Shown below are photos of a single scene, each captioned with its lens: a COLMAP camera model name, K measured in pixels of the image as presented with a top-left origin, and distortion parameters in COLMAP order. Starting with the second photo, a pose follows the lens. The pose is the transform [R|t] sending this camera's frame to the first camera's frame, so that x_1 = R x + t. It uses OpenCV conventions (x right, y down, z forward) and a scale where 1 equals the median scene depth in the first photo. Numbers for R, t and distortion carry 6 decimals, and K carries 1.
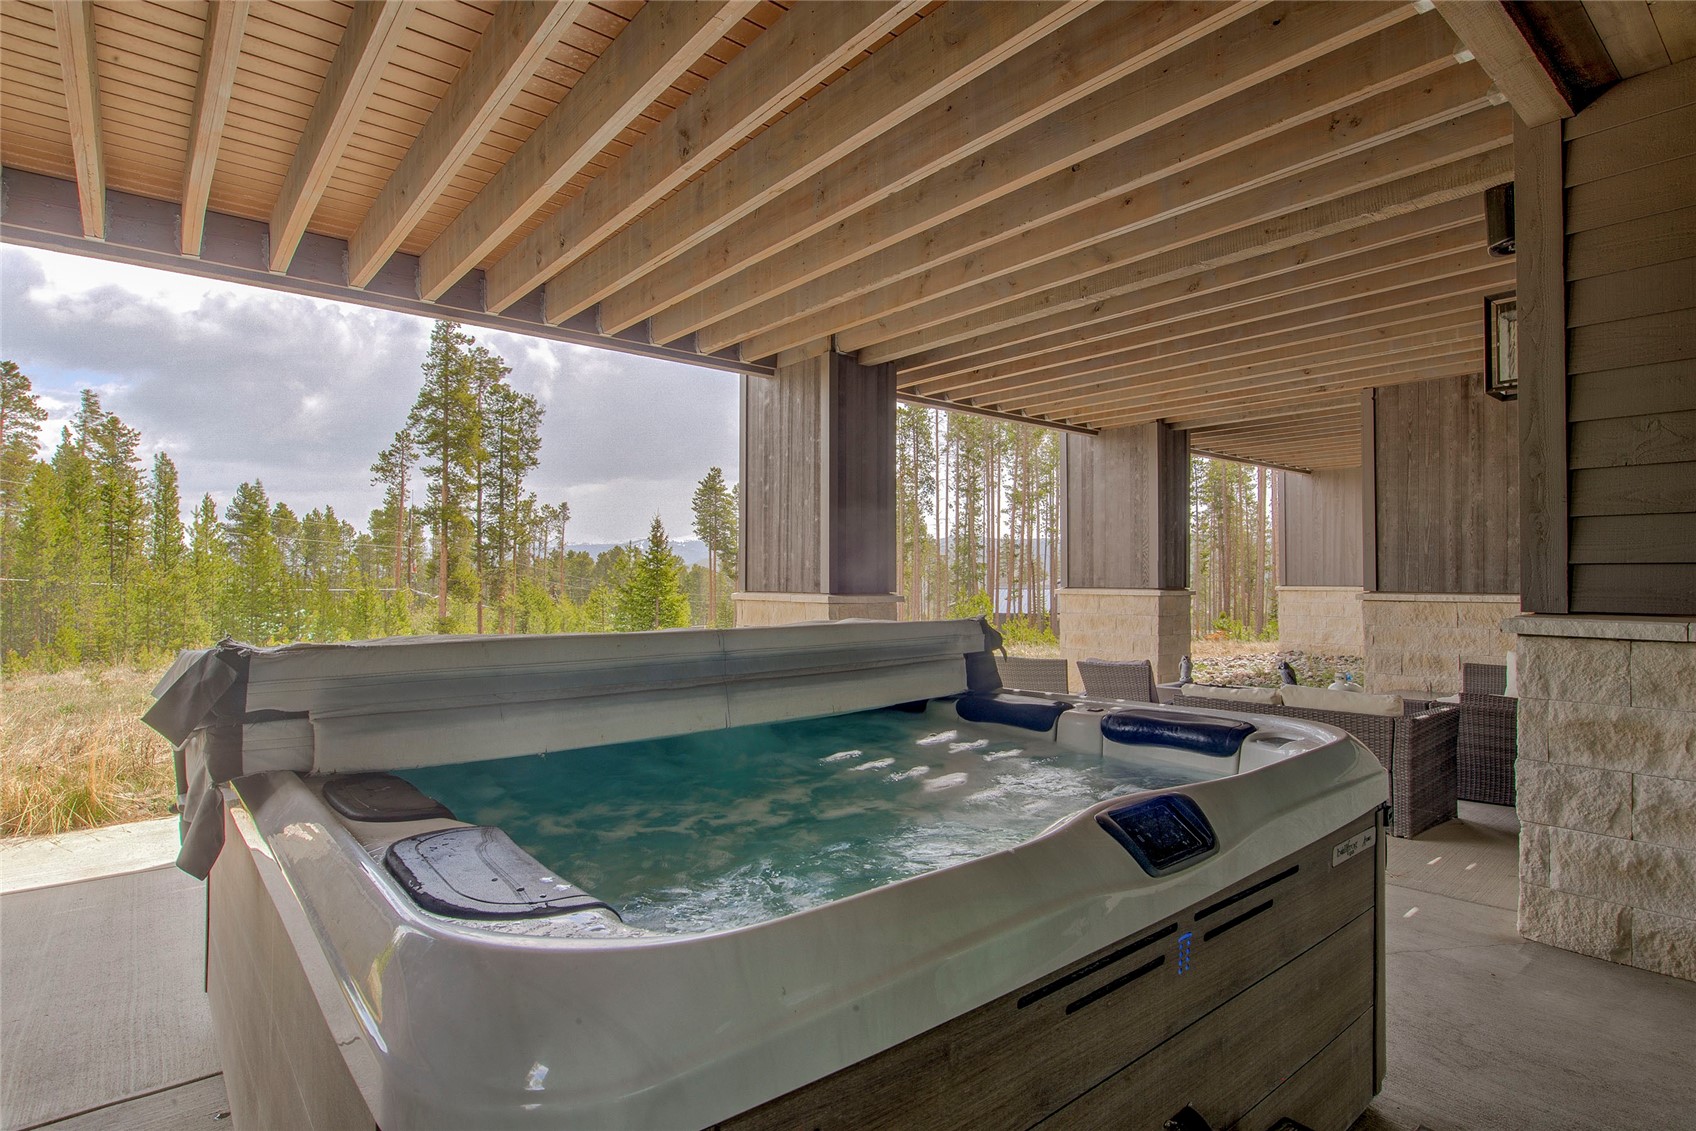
lens RADIAL K [[866.6, 0, 848.0], [0, 866.6, 565.5], [0, 0, 1]] dist [0.000510, -0.000428]
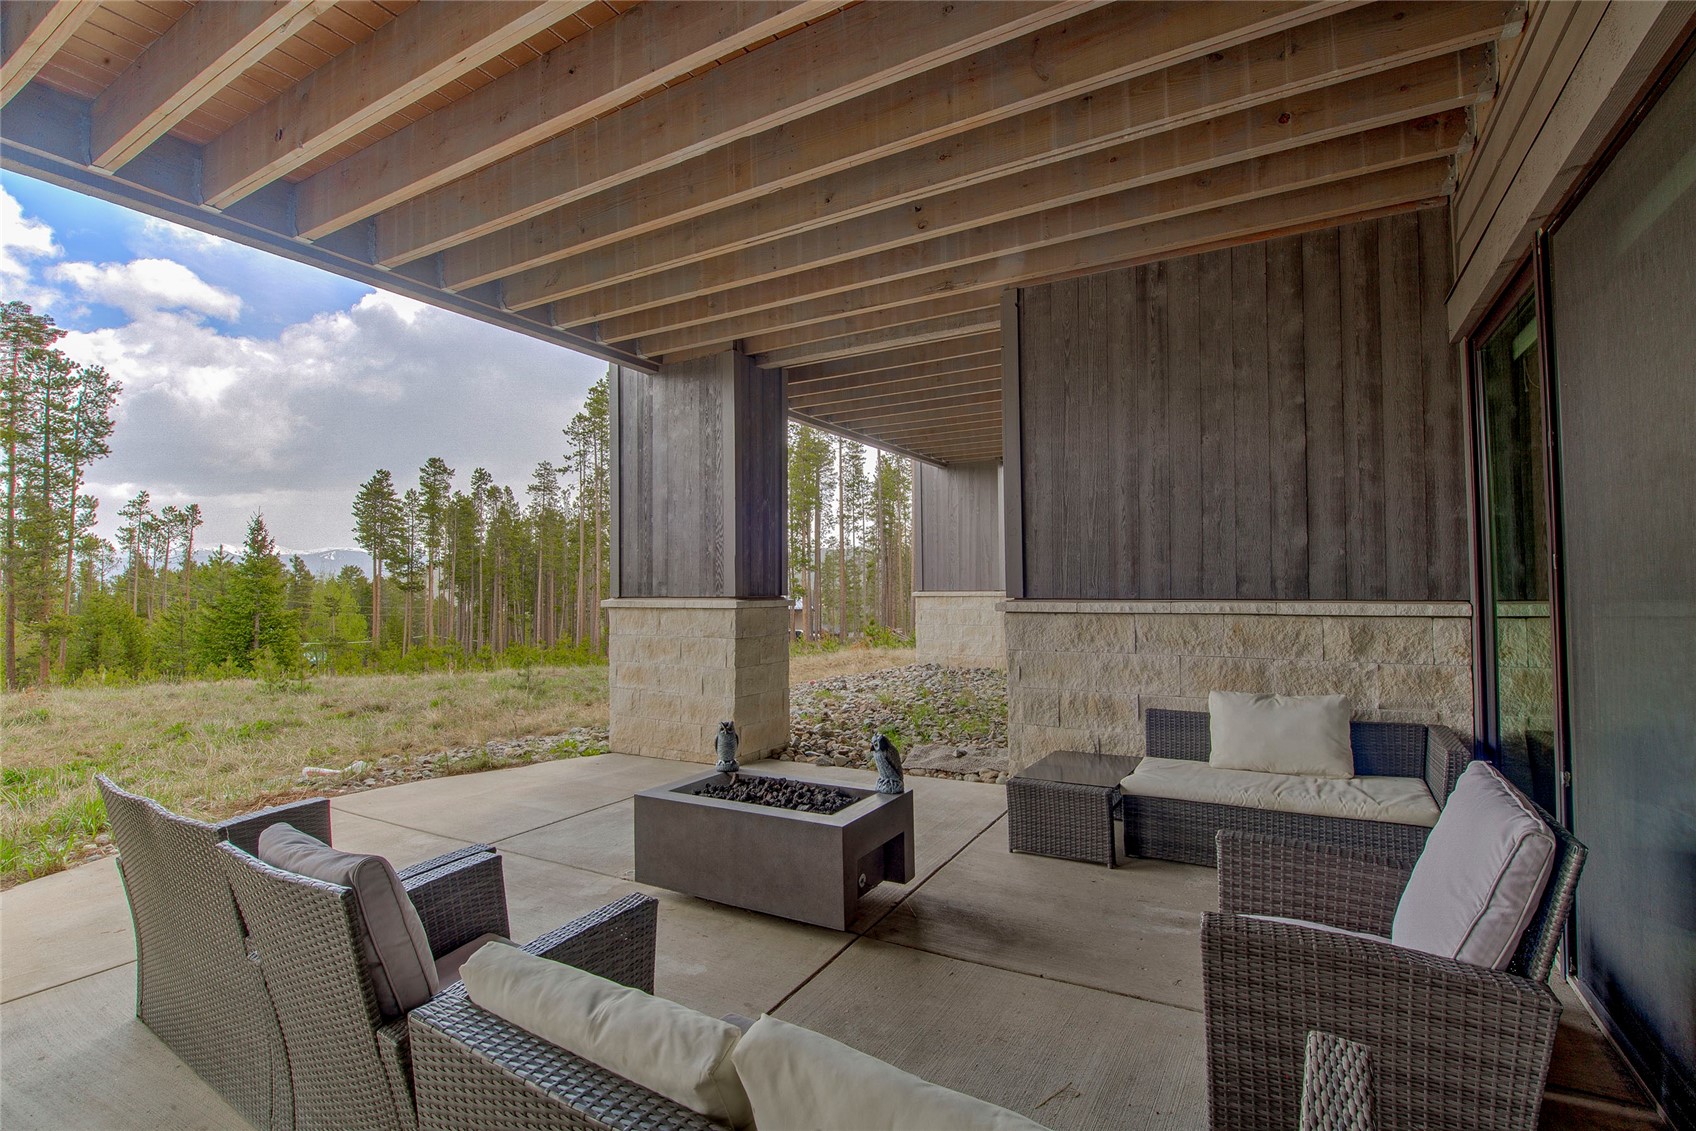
lens RADIAL K [[772.8, 0, 848.0], [0, 772.8, 565.5], [0, 0, 1]] dist [-0.008822, -0.000310]
pose [[0.938983, 0.000639, 0.343964, 0.229411], [0.004007, 0.999910, -0.012795, 0.009798], [-0.343941, 0.013392, 0.938896, 0.401573]]
